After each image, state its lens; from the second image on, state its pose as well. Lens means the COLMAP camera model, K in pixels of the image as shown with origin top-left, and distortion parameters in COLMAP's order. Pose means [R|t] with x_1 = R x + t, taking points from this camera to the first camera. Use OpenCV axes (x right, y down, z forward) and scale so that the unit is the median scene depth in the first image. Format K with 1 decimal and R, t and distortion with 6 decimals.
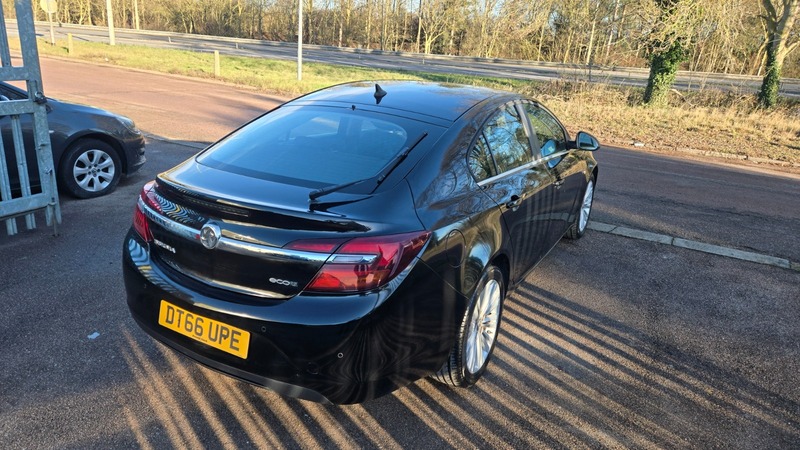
lens RADIAL K [[531.5, 0, 400.0], [0, 531.5, 225.0], [0, 0, 1]] dist [0.081742, -0.070935]
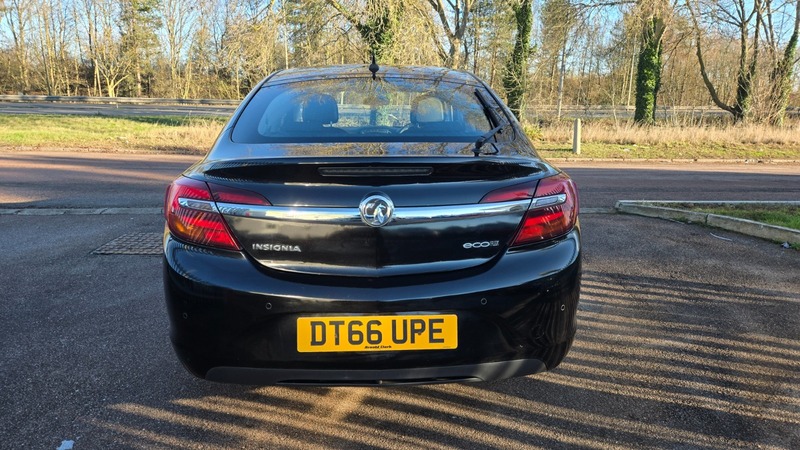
lens RADIAL K [[531.5, 0, 400.0], [0, 531.5, 225.0], [0, 0, 1]] dist [0.081742, -0.070935]
pose [[0.848438, -0.172786, 0.500297, -0.496838], [0.210380, 0.977431, -0.019205, 0.044314], [-0.485688, 0.121547, 0.865641, 0.218827]]
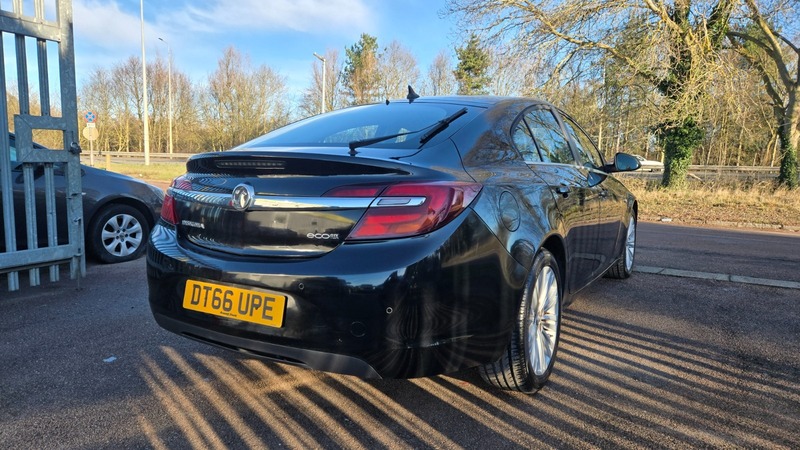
lens RADIAL K [[531.5, 0, 400.0], [0, 531.5, 225.0], [0, 0, 1]] dist [0.081742, -0.070935]
pose [[0.998462, -0.044511, -0.033045, -0.038530], [0.036707, 0.977528, -0.207584, 0.186480], [0.041543, 0.206051, 0.977659, 0.084210]]
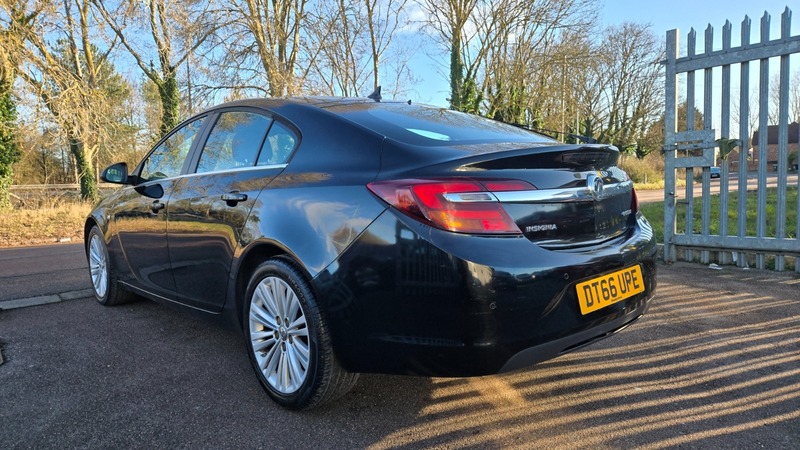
lens RADIAL K [[531.5, 0, 400.0], [0, 531.5, 225.0], [0, 0, 1]] dist [0.081742, -0.070935]
pose [[0.310596, -0.161542, 0.936715, -0.950985], [0.352341, 0.934819, 0.044386, -0.056959], [-0.882828, 0.316257, 0.347268, 0.691225]]
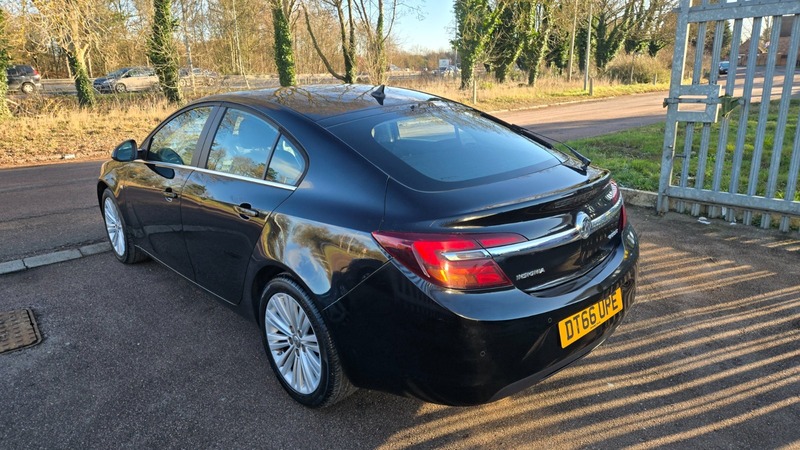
lens RADIAL K [[530.6, 0, 402.6], [0, 530.6, 218.6], [0, 0, 1]] dist [0.082253, -0.070651]
pose [[0.311789, -0.327958, 0.891757, -0.955625], [0.343227, 0.914043, 0.216149, -0.232110], [-0.885992, 0.238682, 0.397553, 0.621217]]
